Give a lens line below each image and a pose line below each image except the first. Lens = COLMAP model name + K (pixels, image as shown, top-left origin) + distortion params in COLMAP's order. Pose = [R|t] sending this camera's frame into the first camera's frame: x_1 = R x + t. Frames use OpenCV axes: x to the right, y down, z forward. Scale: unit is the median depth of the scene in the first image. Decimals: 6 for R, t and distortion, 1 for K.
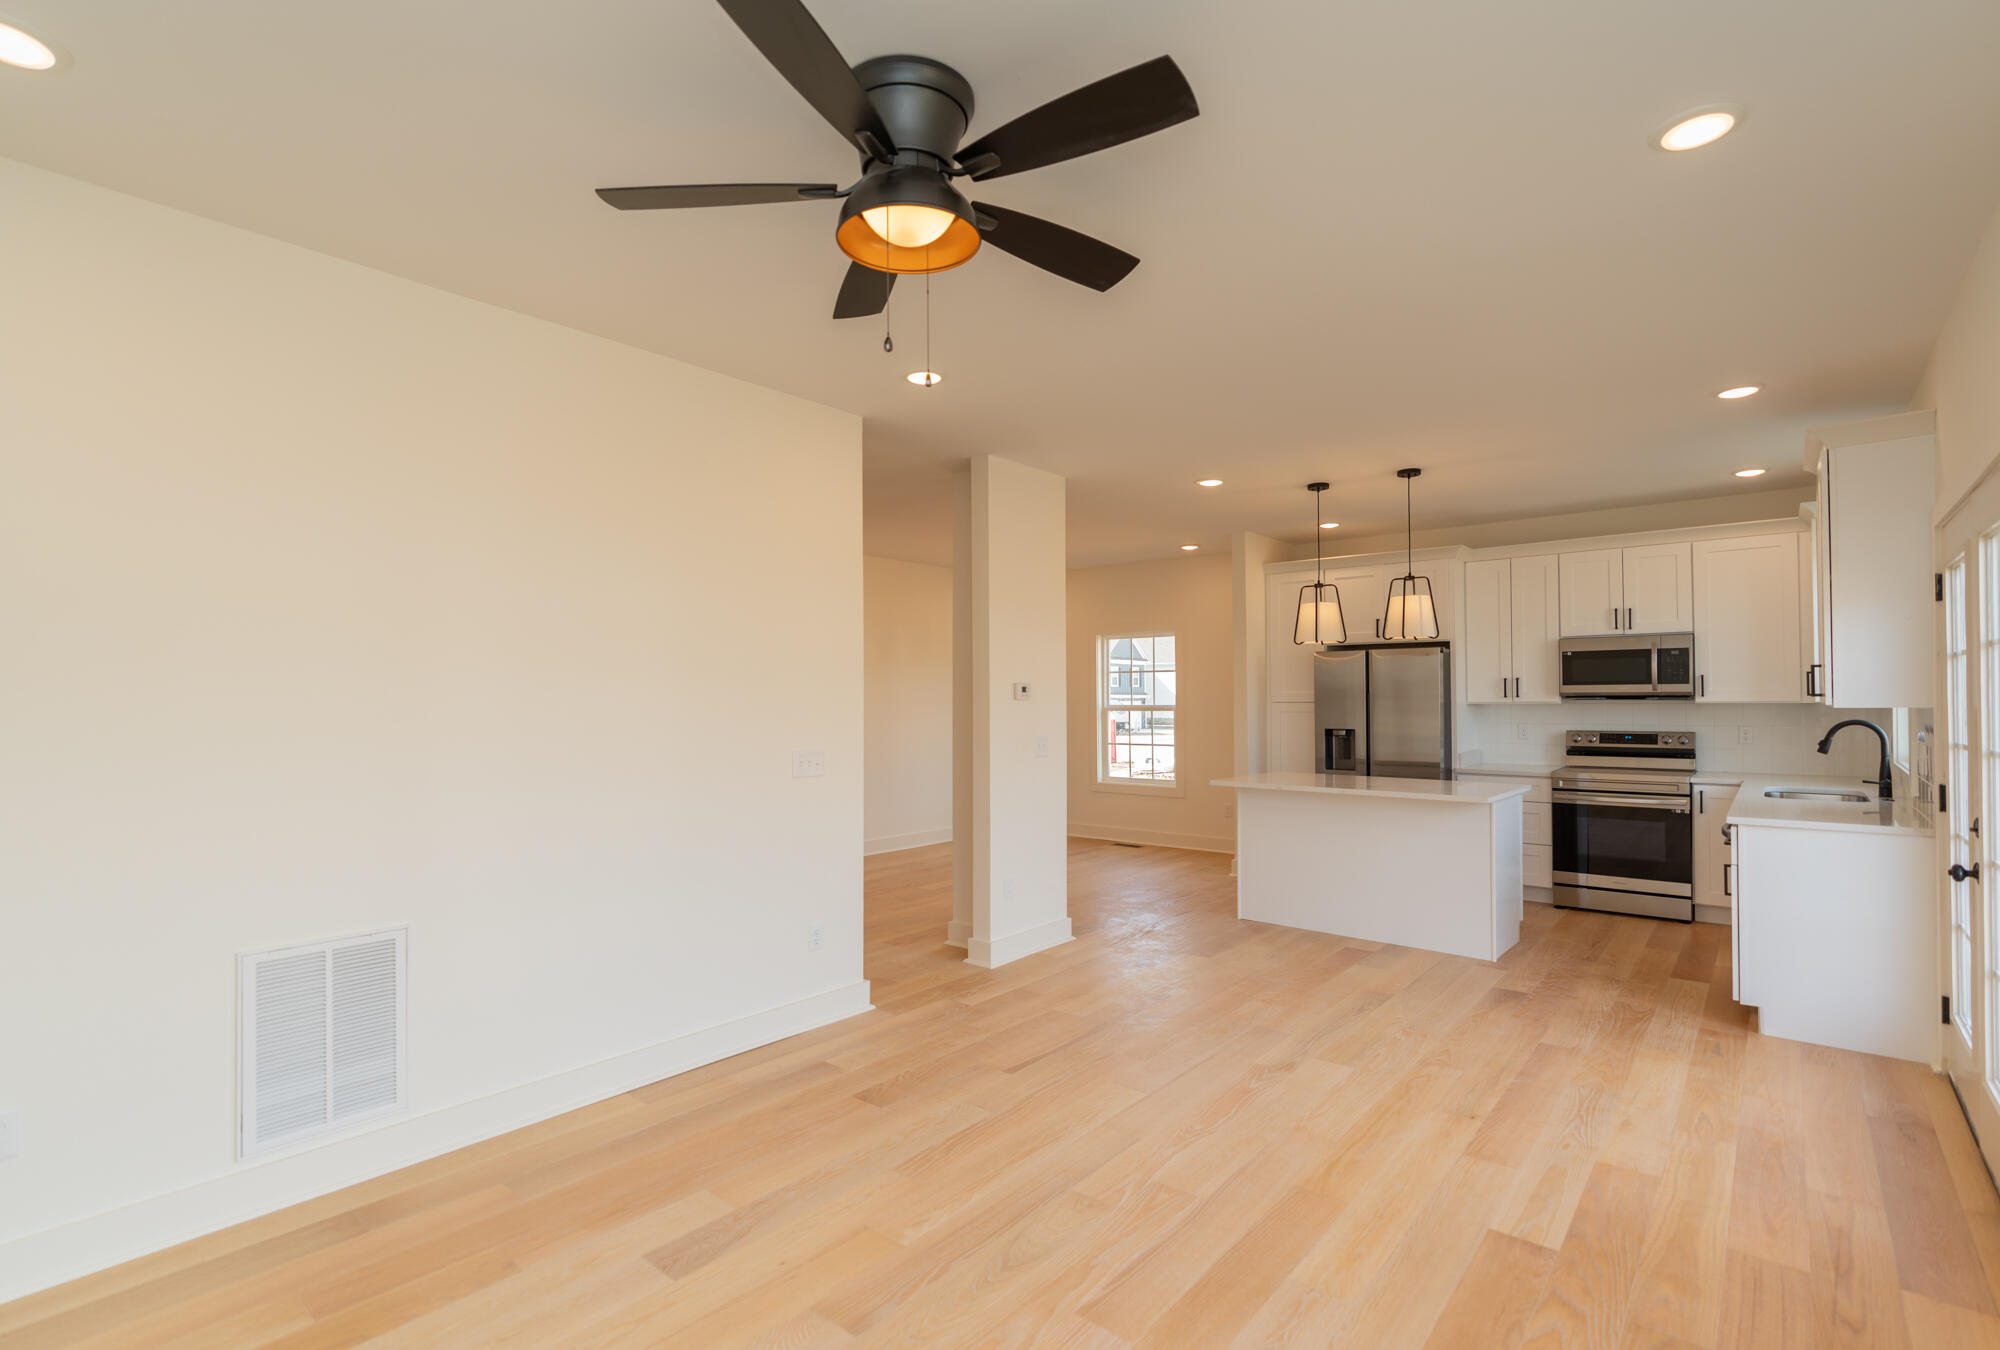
lens RADIAL K [[942.2, 0, 996.5], [0, 942.2, 692.3], [0, 0, 1]] dist [-0.000062, -0.000005]
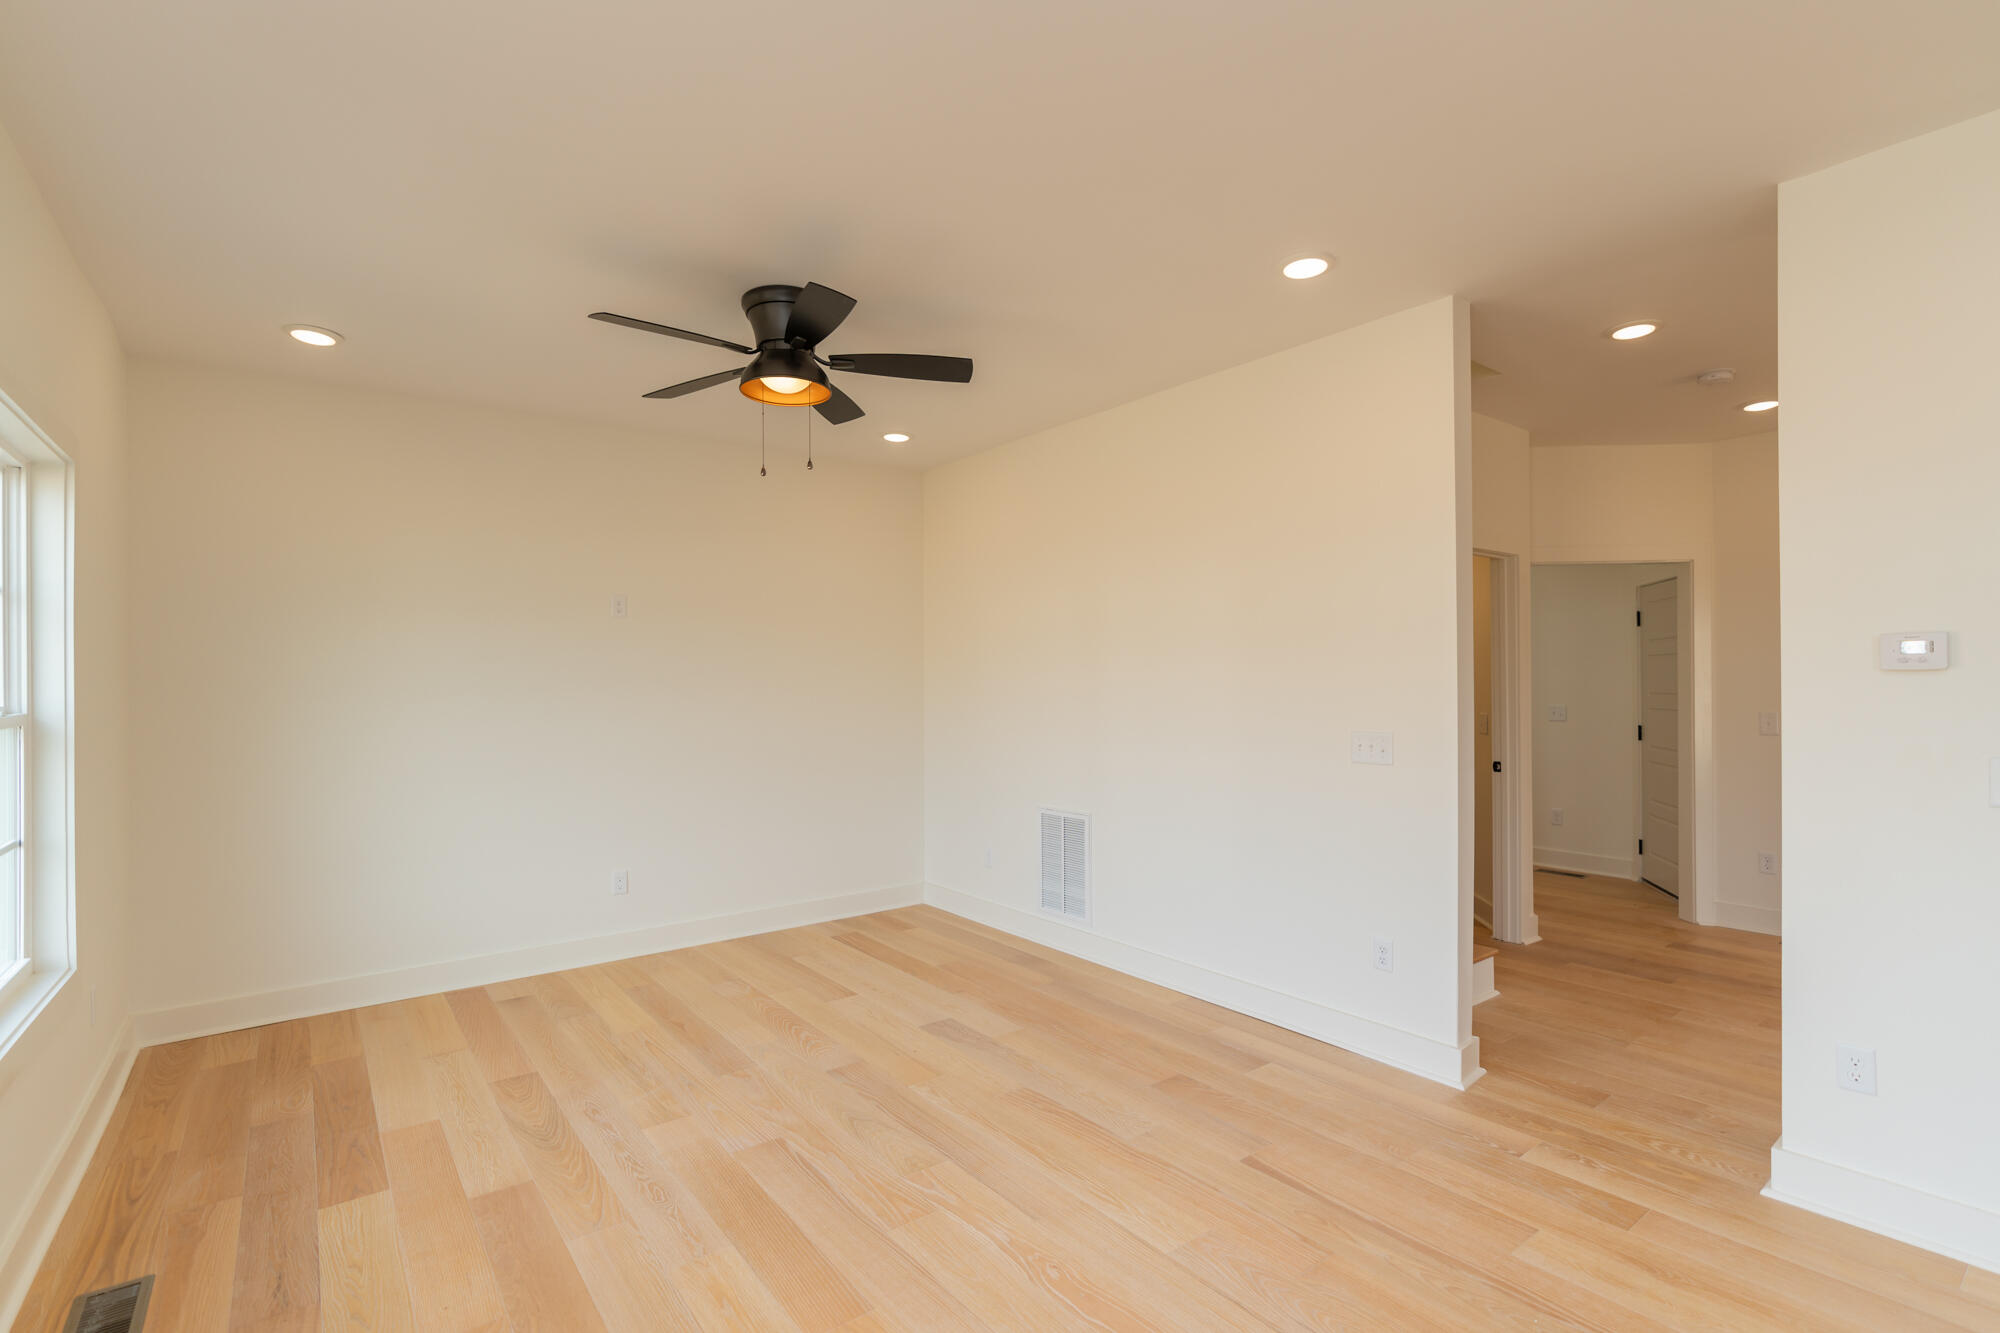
lens RADIAL K [[920.8, 0, 1000.9], [0, 920.8, 677.0], [0, 0, 1]] dist [-0.002369, 0.000021]
pose [[-0.218706, -0.000592, -0.975791, 0.987711], [0.016903, 0.999847, -0.004395, 0.014038], [0.975644, -0.017455, -0.218663, 1.228057]]
